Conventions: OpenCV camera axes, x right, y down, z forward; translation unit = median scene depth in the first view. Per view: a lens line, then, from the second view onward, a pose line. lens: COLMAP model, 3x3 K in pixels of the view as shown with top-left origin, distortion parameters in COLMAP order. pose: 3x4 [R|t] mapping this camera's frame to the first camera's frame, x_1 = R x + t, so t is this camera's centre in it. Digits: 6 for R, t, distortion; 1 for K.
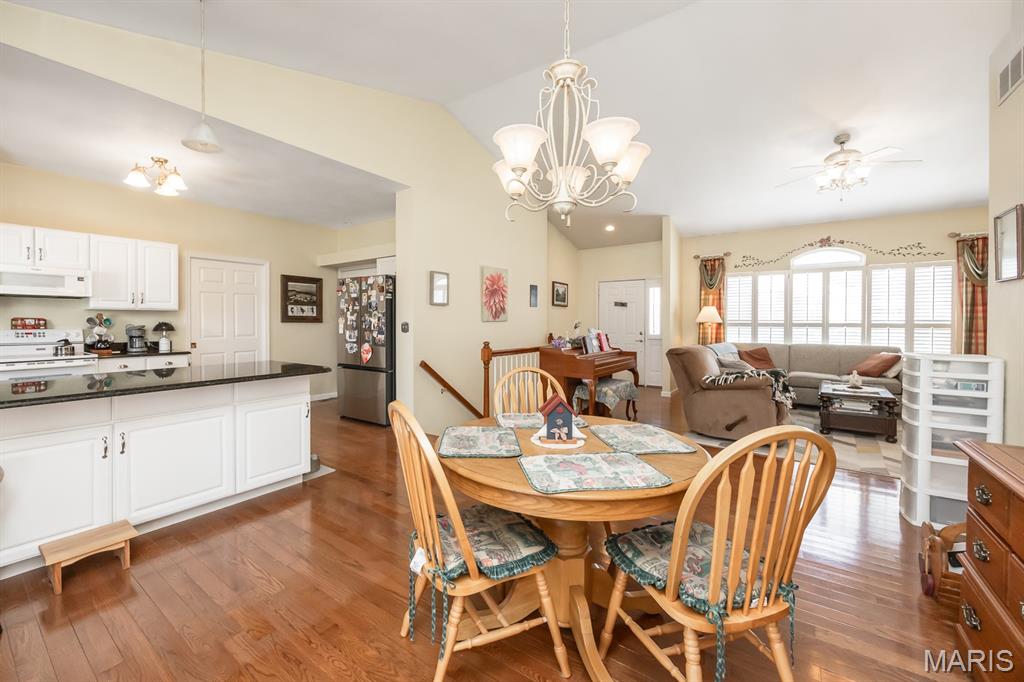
lens RADIAL K [[412.2, 0, 483.9], [0, 412.2, 324.3], [0, 0, 1]] dist [-0.003019, -0.000462]
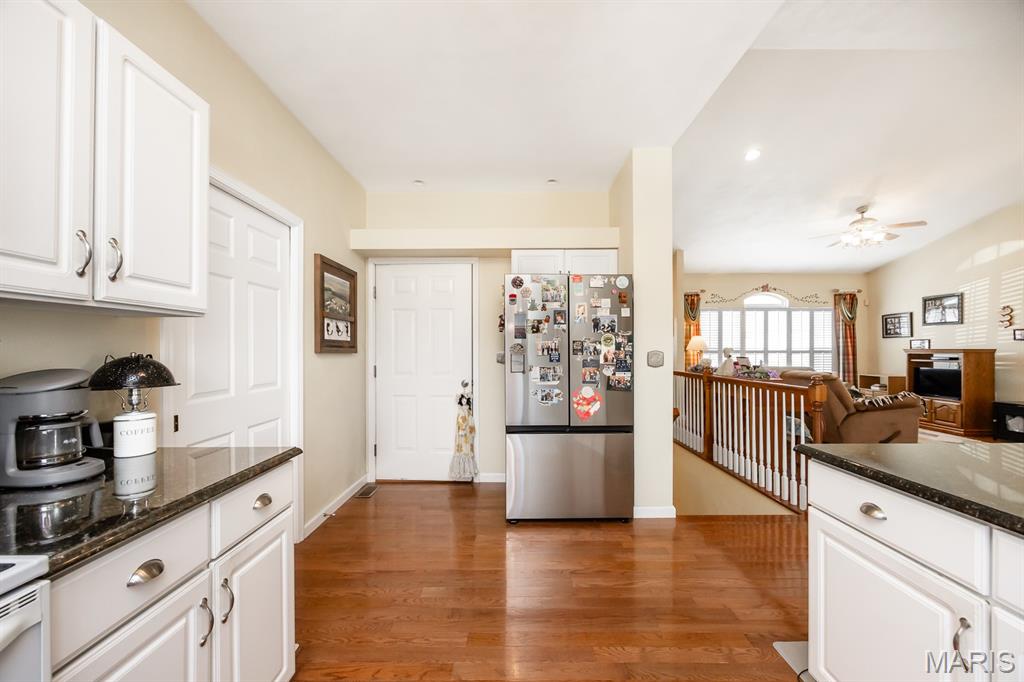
lens RADIAL K [[394.3, 0, 511.6], [0, 394.3, 348.0], [0, 0, 1]] dist [-0.000996, -0.000316]
pose [[0.805043, -0.000813, 0.593216, -0.607399], [0.007734, 0.999928, -0.009124, -0.005177], [-0.593167, 0.011933, 0.804991, 0.515851]]
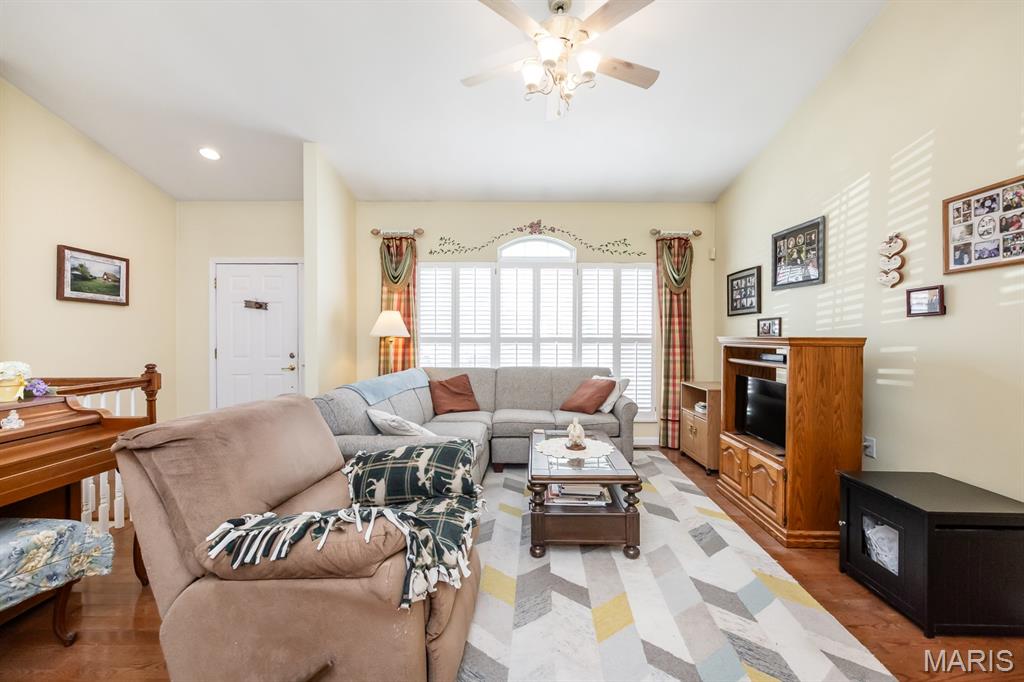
lens RADIAL K [[415.5, 0, 517.3], [0, 415.5, 336.5], [0, 0, 1]] dist [0.001246, 0.000193]
pose [[0.795943, -0.003177, 0.605364, 0.384222], [0.004683, 0.999989, -0.000909, -0.004737], [-0.605354, 0.003558, 0.795948, 0.465870]]
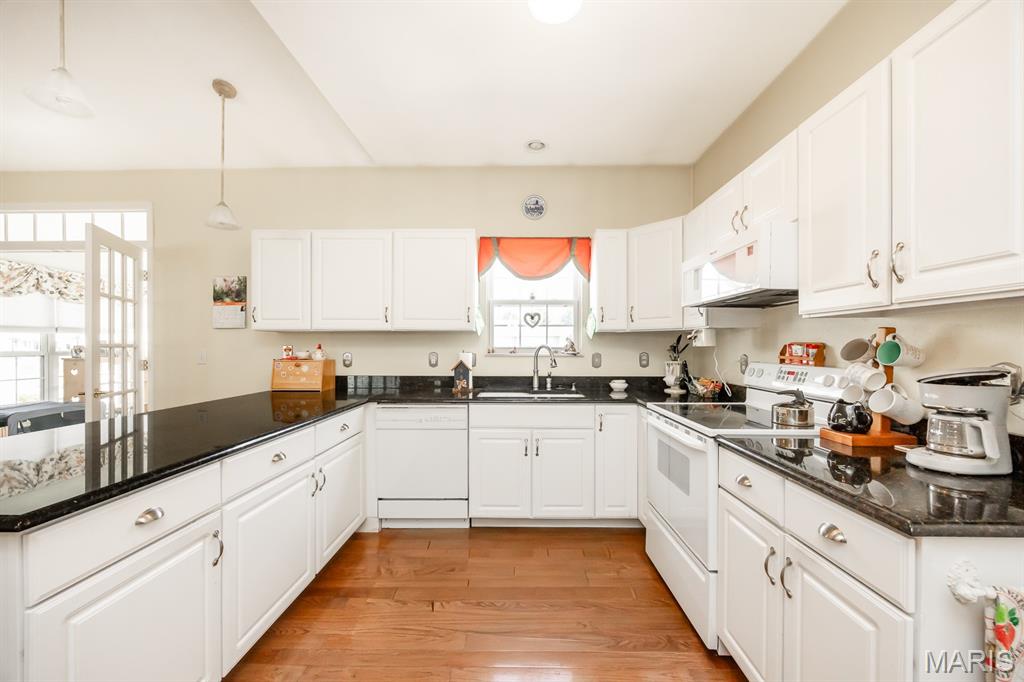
lens RADIAL K [[398.9, 0, 512.0], [0, 398.9, 341.0], [0, 0, 1]] dist [-0.000782, -0.000201]
pose [[-0.809724, -0.007502, -0.586762, -0.369198], [-0.004408, 0.999968, -0.006702, -0.008557], [0.586794, -0.002840, -0.809731, 0.817586]]
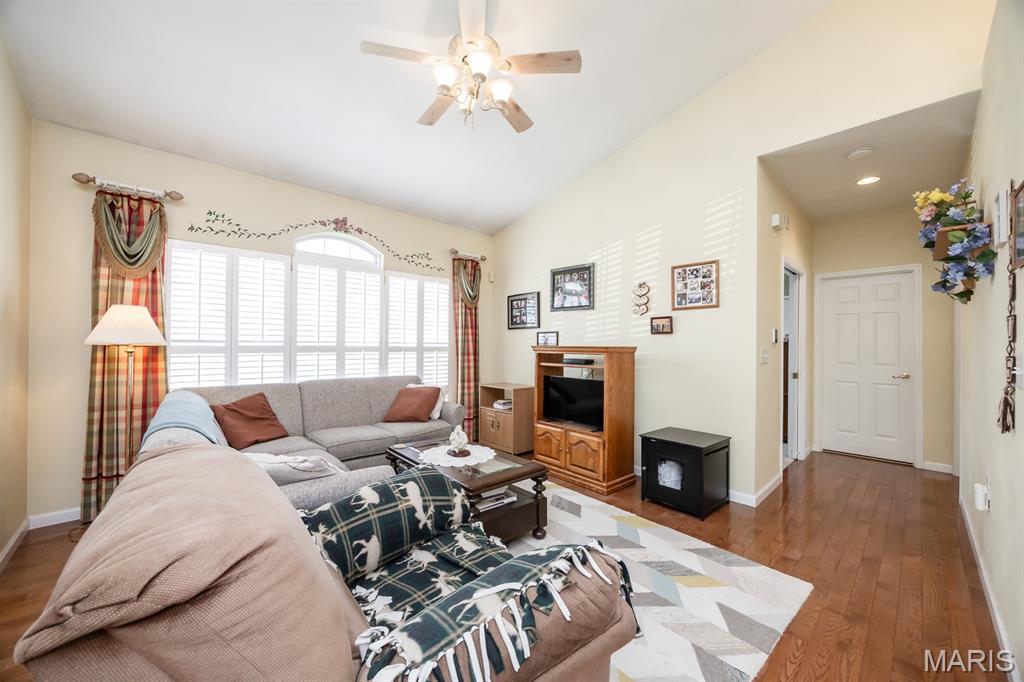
lens RADIAL K [[388.8, 0, 512.0], [0, 388.8, 341.0], [0, 0, 1]] dist [-0.000679, -0.000044]
pose [[0.174491, 0.007554, 0.984630, 0.283071], [0.001388, 0.999968, -0.007918, -0.006785], [-0.984658, 0.002749, 0.174475, 0.672632]]
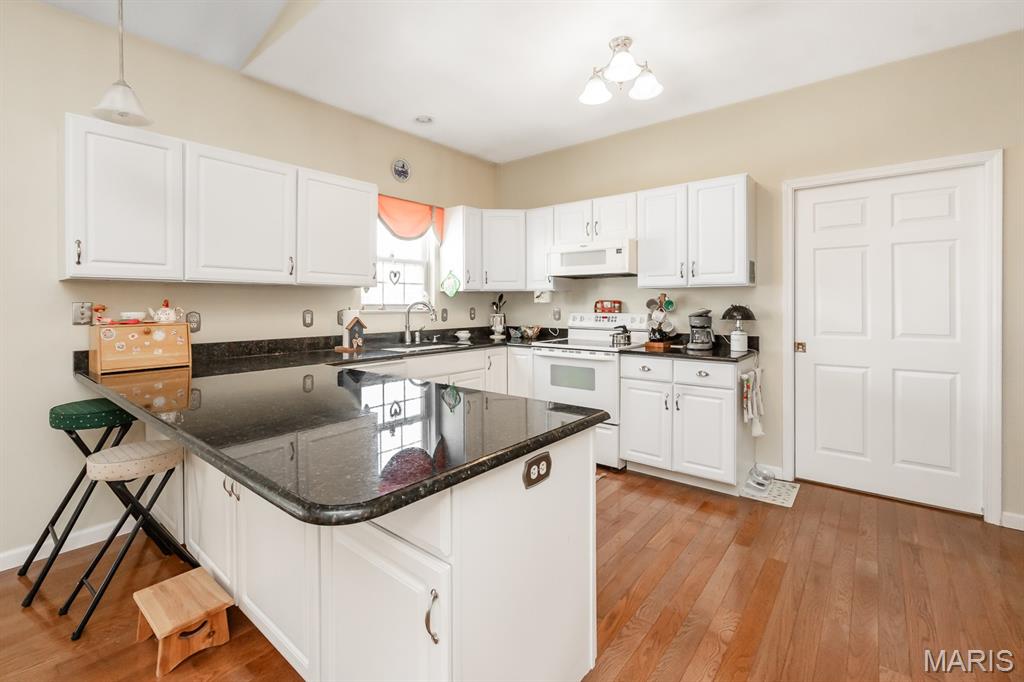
lens RADIAL K [[456.4, 0, 499.4], [0, 456.4, 301.2], [0, 0, 1]] dist [-0.001907, -0.000238]
pose [[-0.057142, -0.003444, -0.998360, -0.058175], [-0.005082, 0.999982, -0.003159, -0.006356], [0.998353, 0.004893, -0.057158, 0.562636]]
